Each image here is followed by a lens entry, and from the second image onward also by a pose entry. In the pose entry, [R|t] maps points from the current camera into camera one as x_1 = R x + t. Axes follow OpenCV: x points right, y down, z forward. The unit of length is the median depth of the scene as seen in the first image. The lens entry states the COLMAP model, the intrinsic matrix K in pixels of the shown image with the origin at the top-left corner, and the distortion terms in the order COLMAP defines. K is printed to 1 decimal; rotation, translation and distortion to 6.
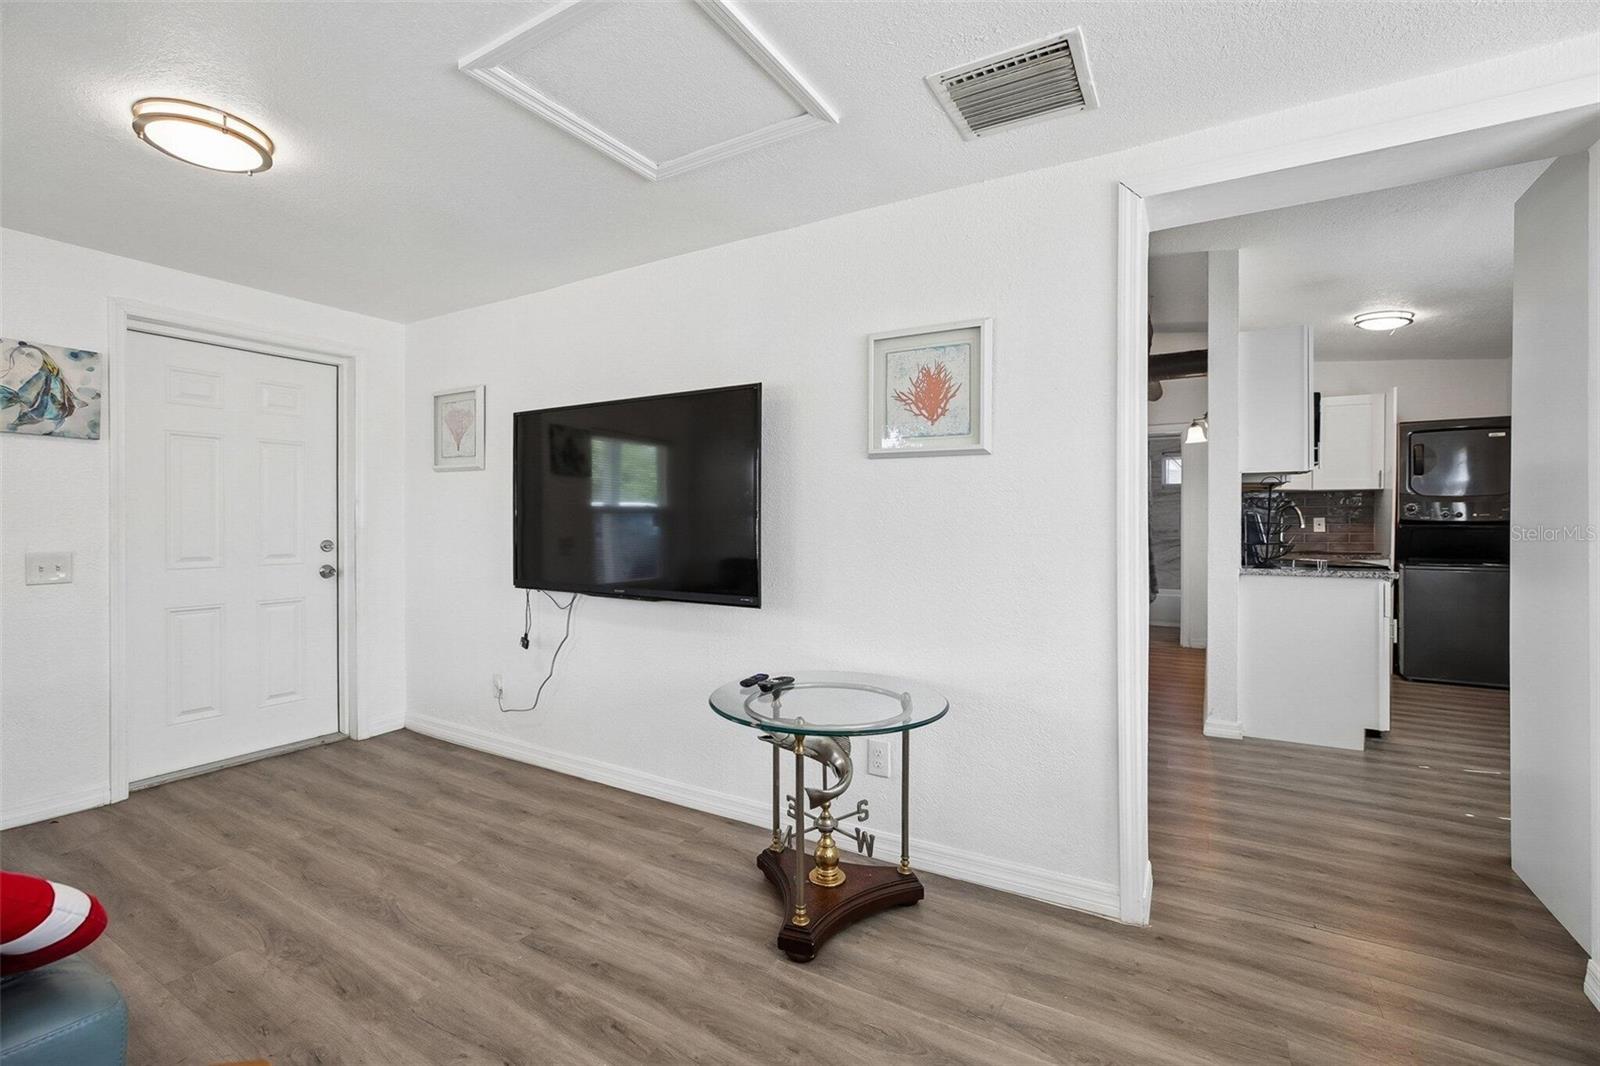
lens RADIAL K [[721.1, 0, 754.7], [0, 721.1, 521.9], [0, 0, 1]] dist [-0.001080, 0.000199]
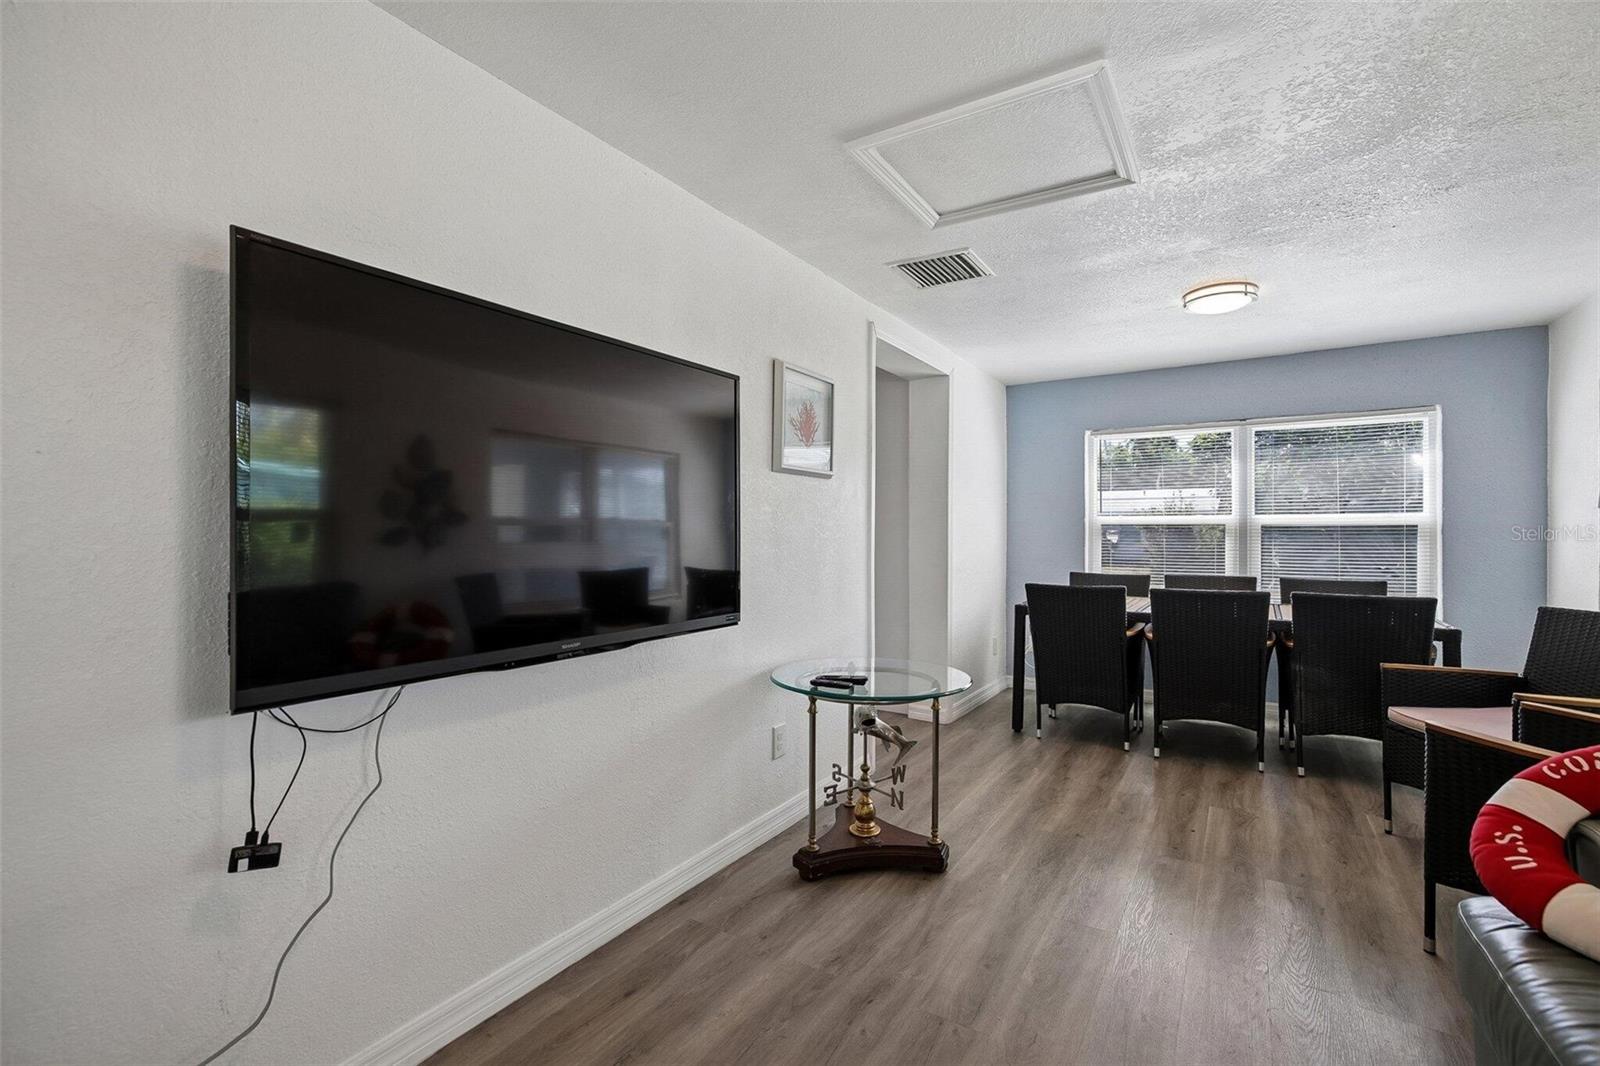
lens RADIAL K [[718.0, 0, 800.0], [0, 718.0, 533.0], [0, 0, 1]] dist [-0.019461, 0.000563]
pose [[-0.020497, -0.004353, 0.999780, -0.793641], [0.004240, 0.999981, 0.004440, 0.000737], [-0.999781, 0.004330, -0.020479, 0.838618]]
